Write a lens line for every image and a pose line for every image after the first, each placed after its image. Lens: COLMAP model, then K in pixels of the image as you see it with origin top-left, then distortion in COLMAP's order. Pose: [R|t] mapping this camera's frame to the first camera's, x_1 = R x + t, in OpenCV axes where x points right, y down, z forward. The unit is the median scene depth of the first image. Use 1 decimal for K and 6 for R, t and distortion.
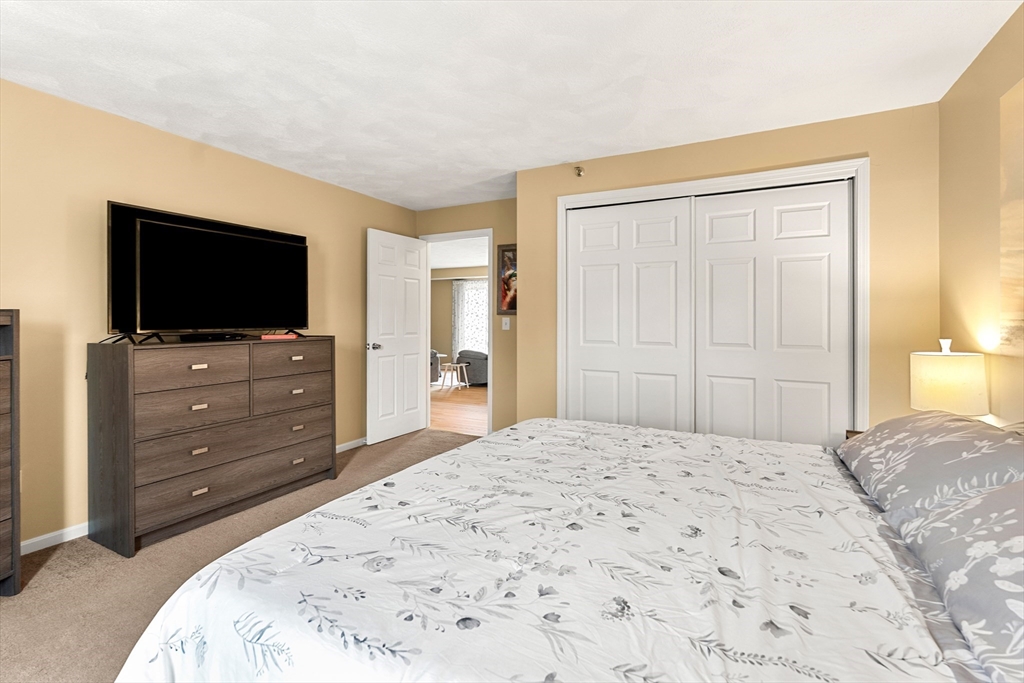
lens RADIAL K [[455.6, 0, 507.7], [0, 455.6, 319.8], [0, 0, 1]] dist [-0.001932, -0.001332]
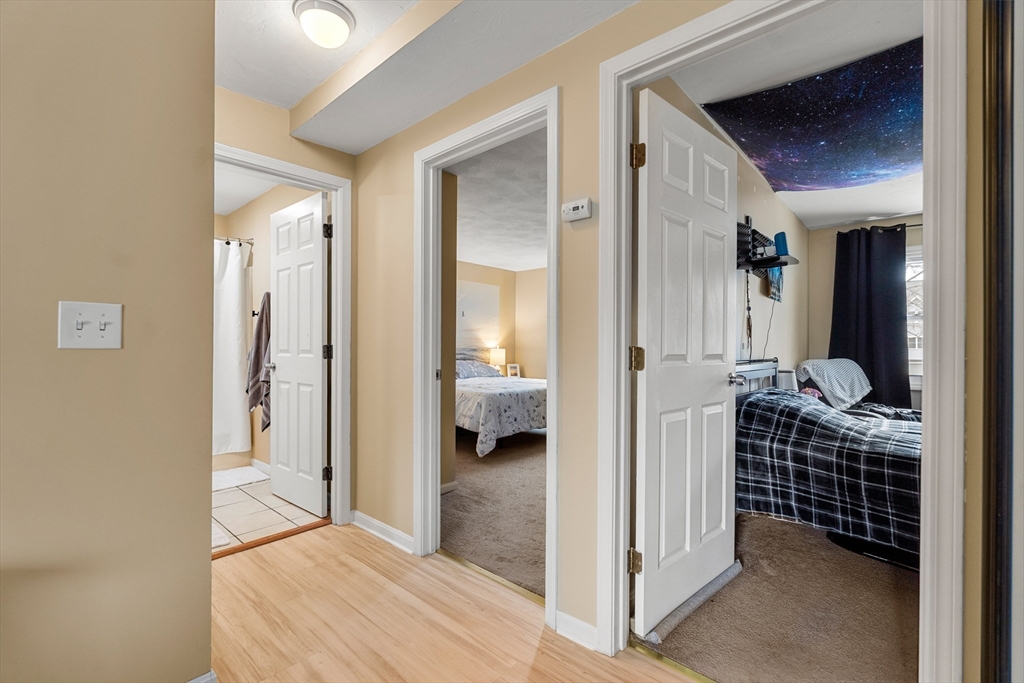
lens RADIAL K [[455.6, 0, 496.8], [0, 455.6, 345.2], [0, 0, 1]] dist [-0.001932, -0.001332]
pose [[-0.963043, -0.010040, 0.269161, -0.630223], [-0.010267, 0.999947, 0.000562, 0.048762], [-0.269152, -0.002222, -0.963095, 3.839953]]
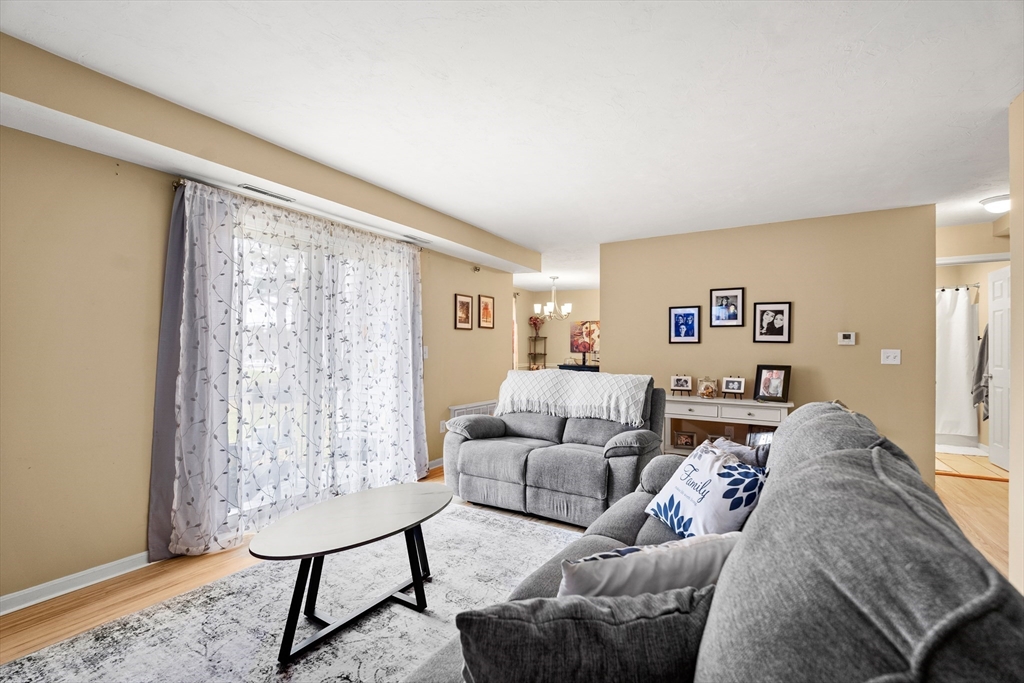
lens RADIAL K [[455.6, 0, 518.6], [0, 455.6, 343.3], [0, 0, 1]] dist [-0.001932, -0.001332]
pose [[0.034036, 0.005906, 0.999403, -2.064498], [-0.009152, 0.999942, -0.005597, -0.010961], [-0.999379, -0.008956, 0.034088, 5.030685]]
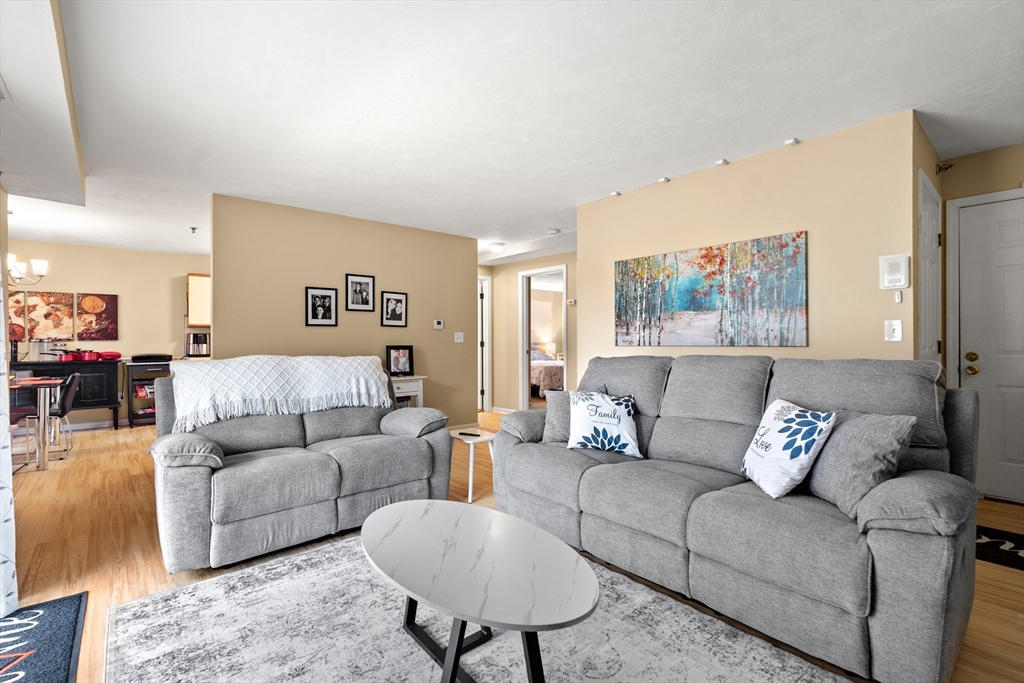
lens RADIAL K [[455.6, 0, 513.1], [0, 455.6, 340.8], [0, 0, 1]] dist [-0.001932, -0.001332]
pose [[-0.937128, -0.001357, 0.348983, -1.300988], [-0.001137, 0.999999, 0.000834, 0.044638], [-0.348984, 0.000385, -0.937129, 6.157299]]
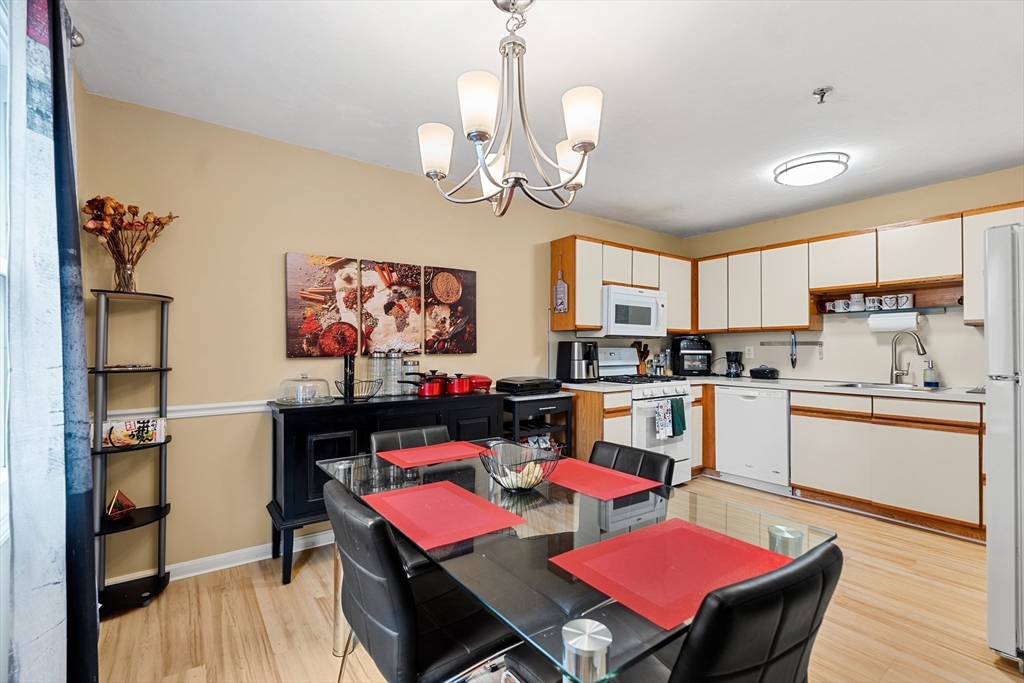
lens RADIAL K [[455.6, 0, 508.7], [0, 455.6, 346.1], [0, 0, 1]] dist [-0.001932, -0.001332]
pose [[-0.901334, -0.005176, 0.433095, 1.713903], [-0.005153, 0.999986, 0.001228, 0.012289], [-0.433095, -0.001125, -0.901348, 5.627794]]
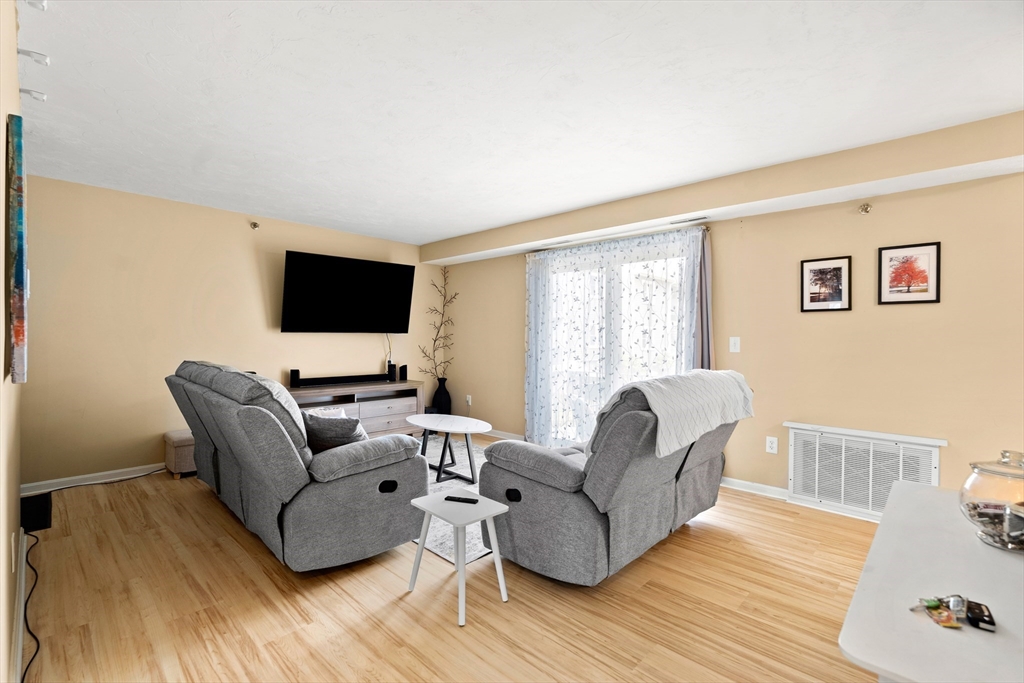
lens RADIAL K [[455.6, 0, 511.0], [0, 455.6, 337.7], [0, 0, 1]] dist [-0.001932, -0.001332]
pose [[0.962912, 0.000822, -0.269815, -0.058282], [-0.000660, 1.000000, 0.000690, -0.003154], [0.269816, -0.000487, 0.962912, 3.414505]]
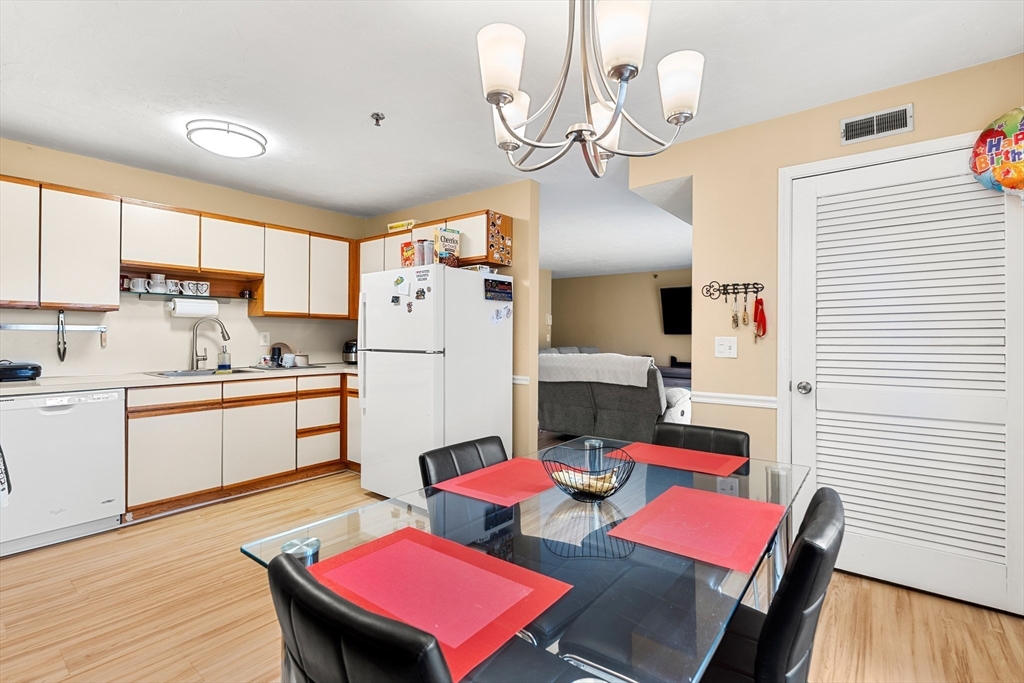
lens RADIAL K [[455.6, 0, 513.0], [0, 455.6, 332.4], [0, 0, 1]] dist [-0.001932, -0.001332]
pose [[-0.186324, -0.014200, -0.982386, 2.745032], [-0.008045, 0.999884, -0.012927, 0.021819], [0.982455, 0.005495, -0.186416, 4.880508]]
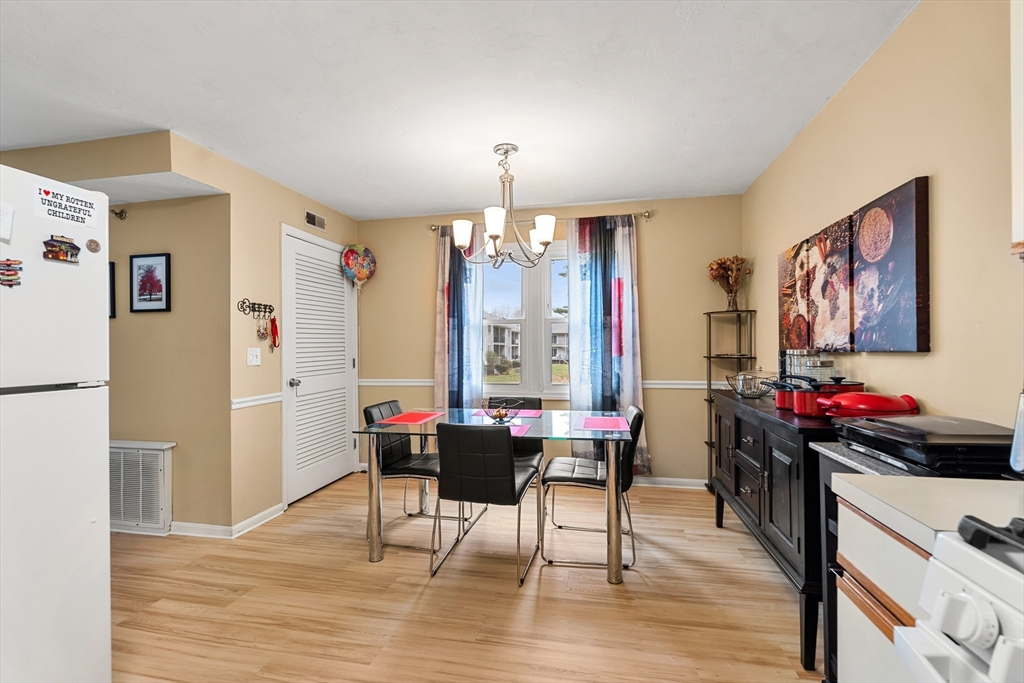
lens RADIAL K [[455.6, 0, 511.0], [0, 455.6, 347.1], [0, 0, 1]] dist [-0.001932, -0.001332]
pose [[0.960516, -0.014101, 0.277866, 1.655409], [0.014374, 0.999896, 0.001056, 0.021706], [-0.277852, 0.002980, 0.960619, 3.396221]]
